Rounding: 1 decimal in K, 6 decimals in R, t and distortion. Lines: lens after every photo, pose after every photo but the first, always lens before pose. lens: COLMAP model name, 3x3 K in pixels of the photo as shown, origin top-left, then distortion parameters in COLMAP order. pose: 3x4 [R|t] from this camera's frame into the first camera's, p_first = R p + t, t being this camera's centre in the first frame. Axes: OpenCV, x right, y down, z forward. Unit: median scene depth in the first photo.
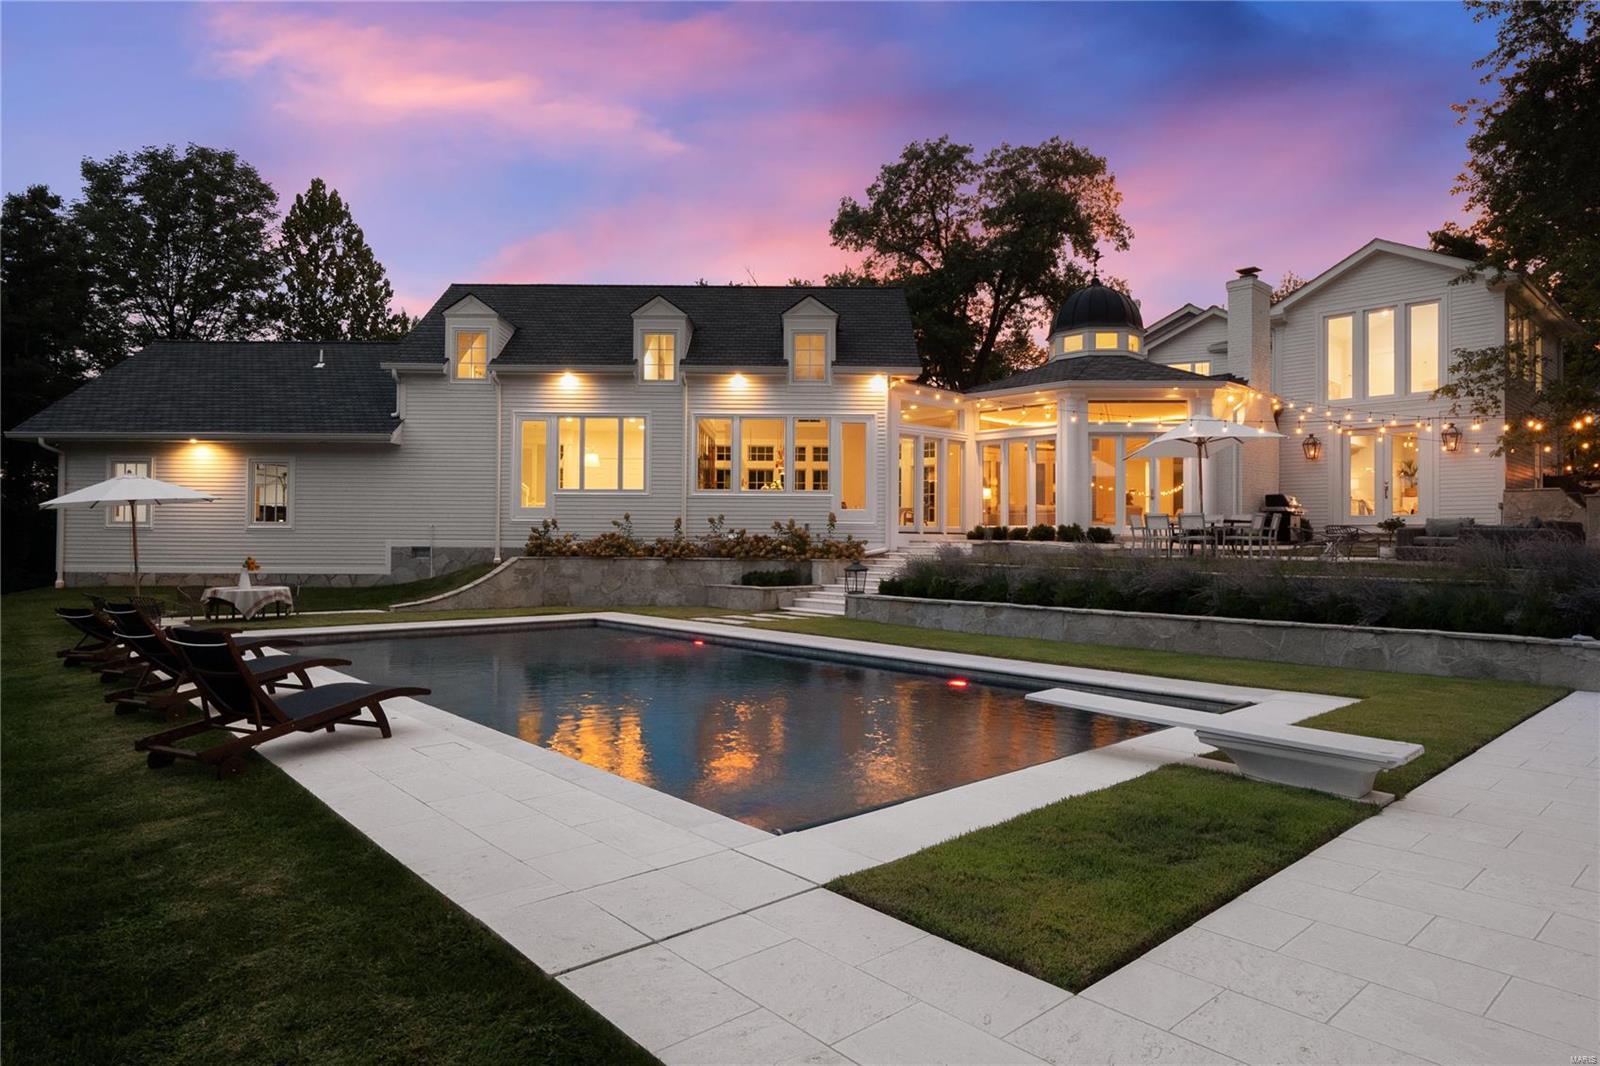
lens RADIAL K [[924.5, 0, 800.0], [0, 924.5, 533.0], [0, 0, 1]] dist [-0.003115, -0.000554]
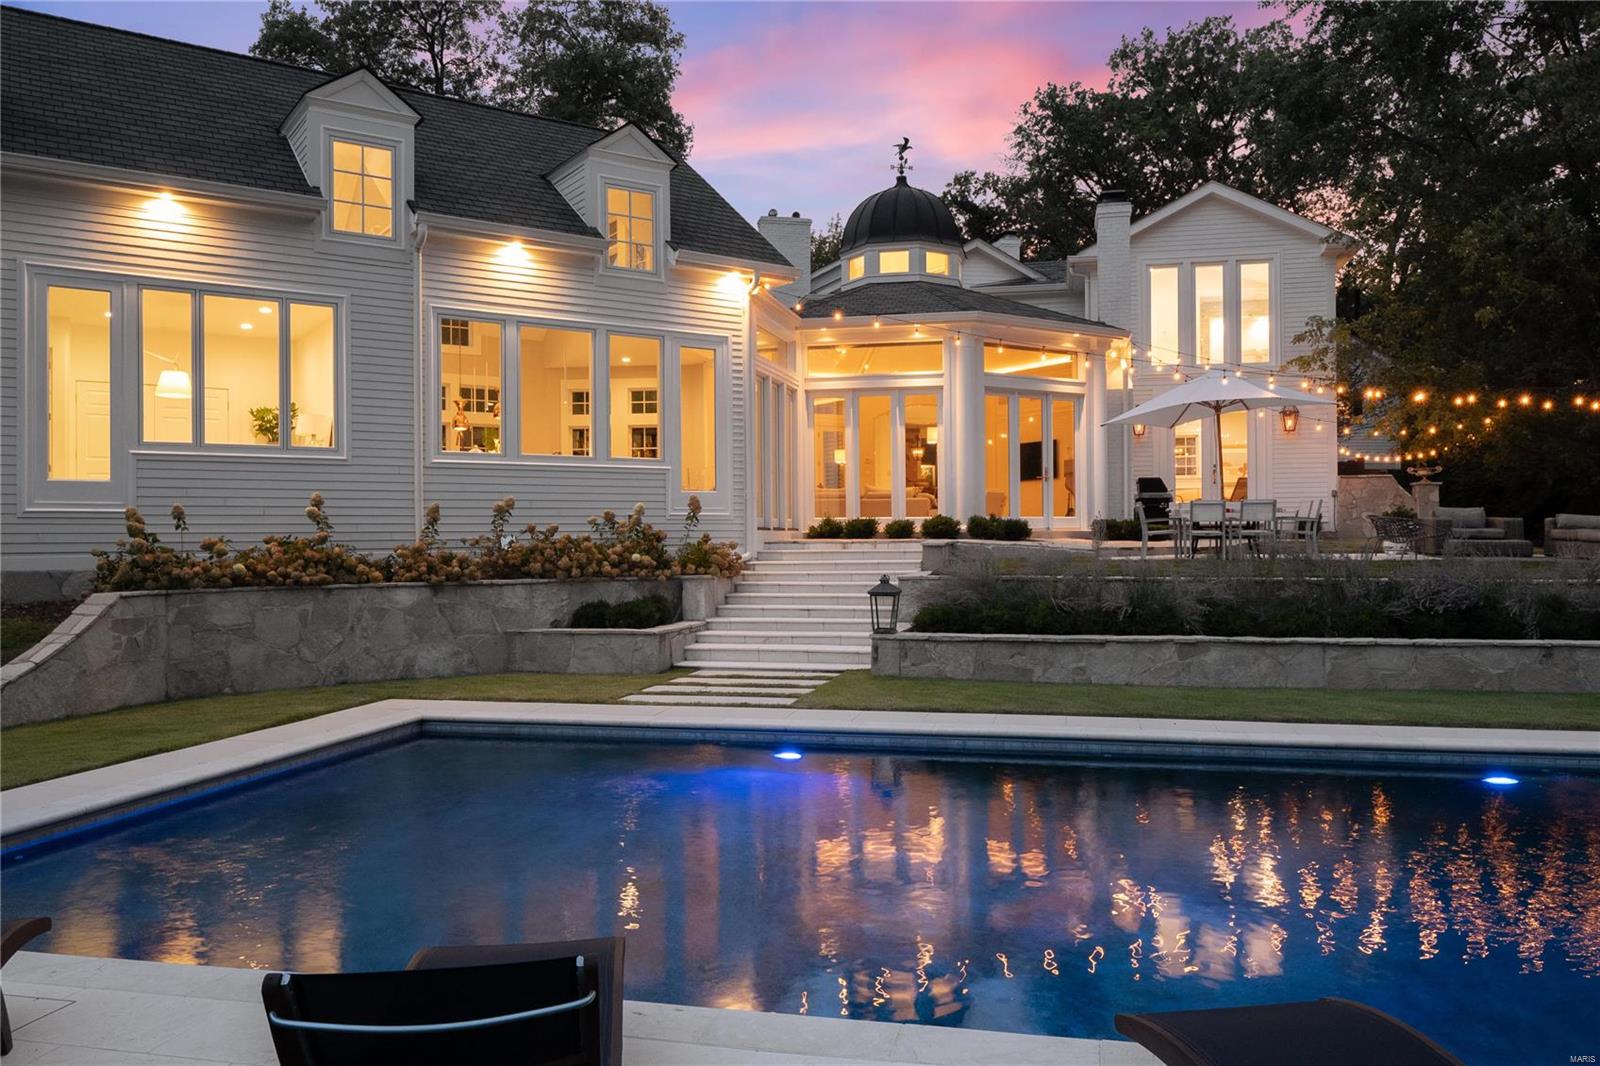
lens RADIAL K [[1195.2, 0, 800.0], [0, 1195.2, 533.0], [0, 0, 1]] dist [0.004377, 0.000005]
pose [[0.819811, -0.011480, 0.572518, -0.355890], [0.008248, 0.999932, 0.008241, -0.004358], [-0.572574, -0.002034, 0.819850, 0.339898]]
